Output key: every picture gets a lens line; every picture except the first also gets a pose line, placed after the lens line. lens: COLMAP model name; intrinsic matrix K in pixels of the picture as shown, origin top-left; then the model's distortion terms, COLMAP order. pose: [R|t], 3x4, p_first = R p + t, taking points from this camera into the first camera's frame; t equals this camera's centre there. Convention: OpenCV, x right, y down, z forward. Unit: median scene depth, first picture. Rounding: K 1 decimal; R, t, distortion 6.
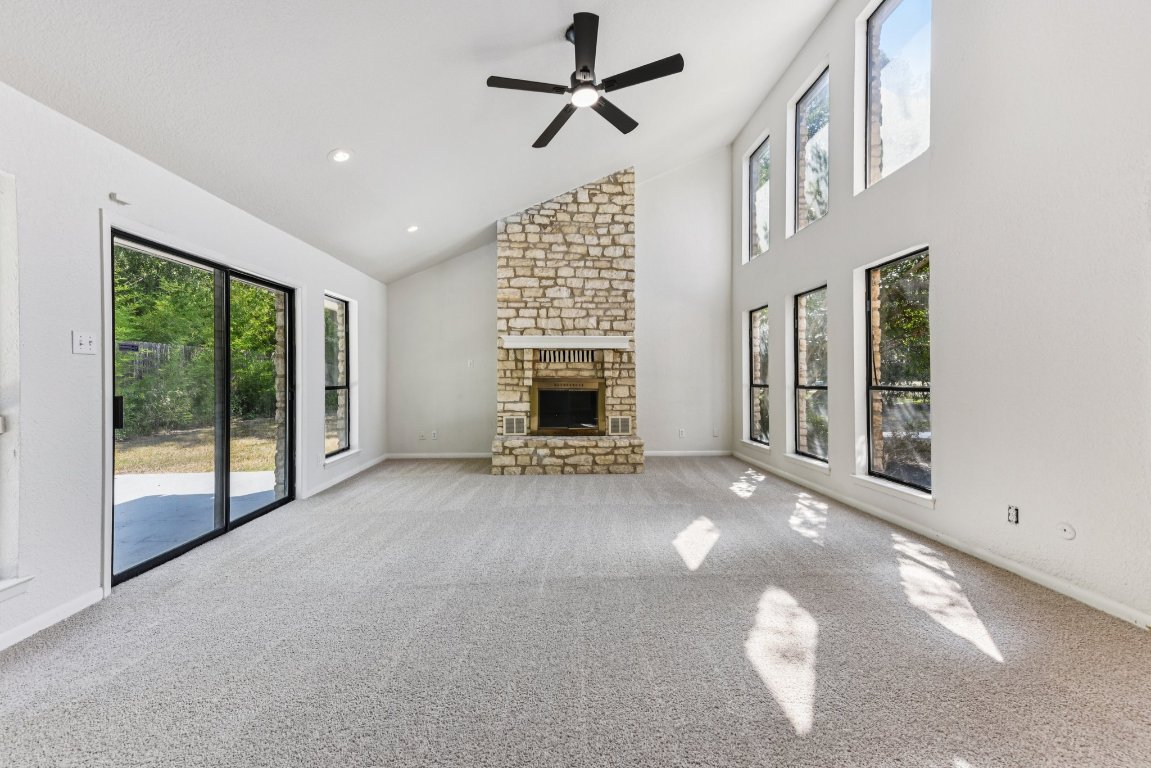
lens RADIAL K [[450.4, 0, 581.2], [0, 450.4, 374.9], [0, 0, 1]] dist [0.028764, -0.000425]
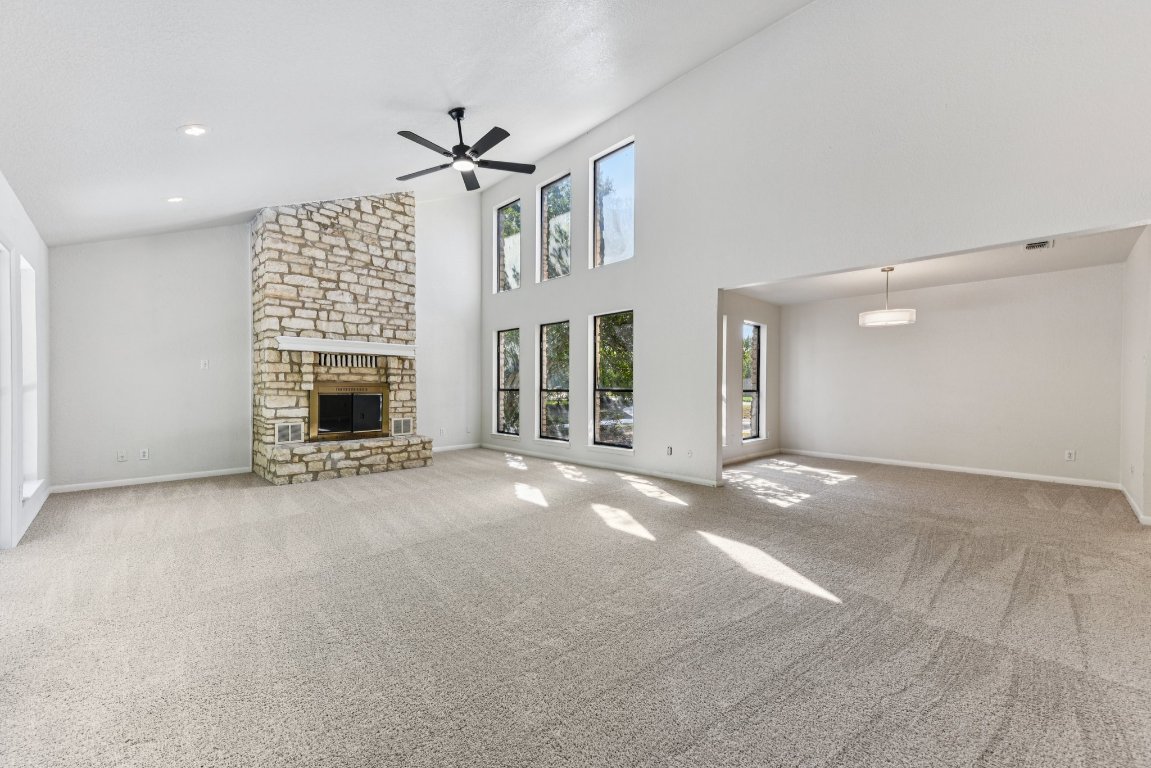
lens RADIAL K [[450.4, 0, 578.9], [0, 450.4, 386.5], [0, 0, 1]] dist [0.028764, -0.000425]
pose [[0.745379, 0.003435, 0.666632, -0.351818], [-0.010890, 0.999916, 0.007023, 0.003496], [-0.666552, -0.012495, 0.745354, -0.109954]]
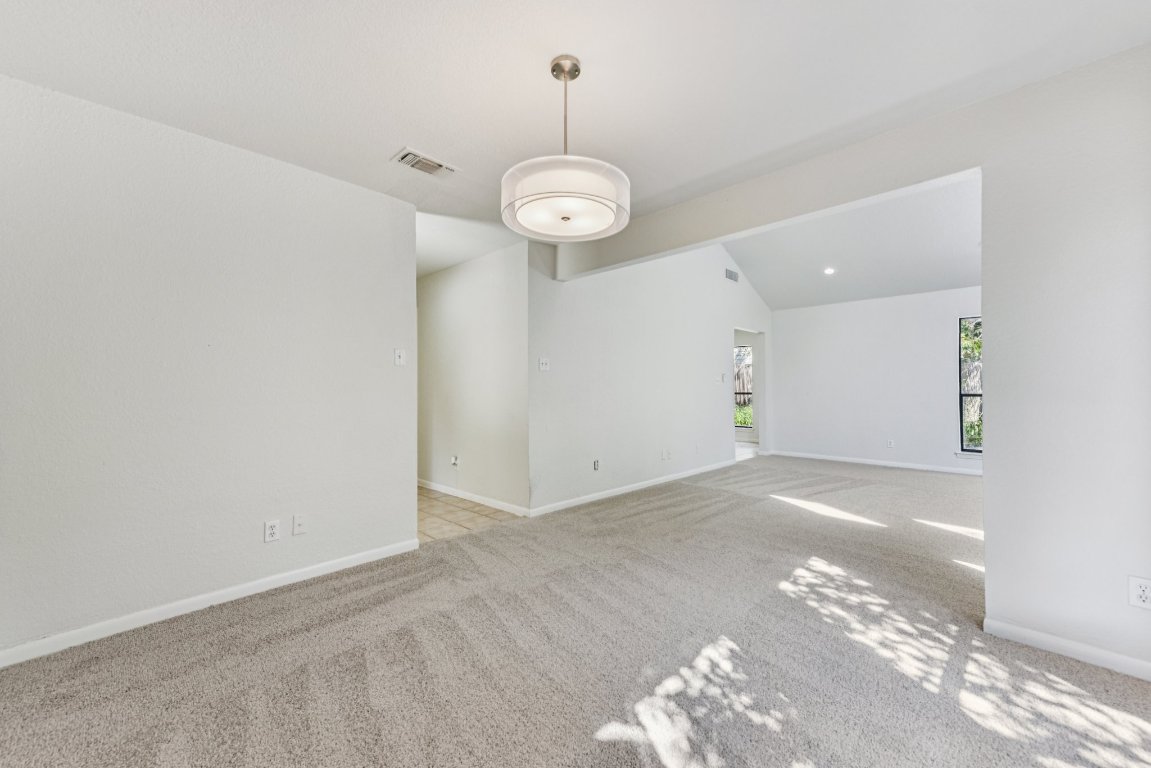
lens RADIAL K [[450.4, 0, 576.0], [0, 450.4, 383.9], [0, 0, 1]] dist [0.028764, -0.000425]
pose [[-0.729692, 0.003736, -0.683766, 1.058284], [0.008776, 0.999954, -0.003902, -0.004222], [0.683720, -0.008848, -0.729691, 0.454935]]
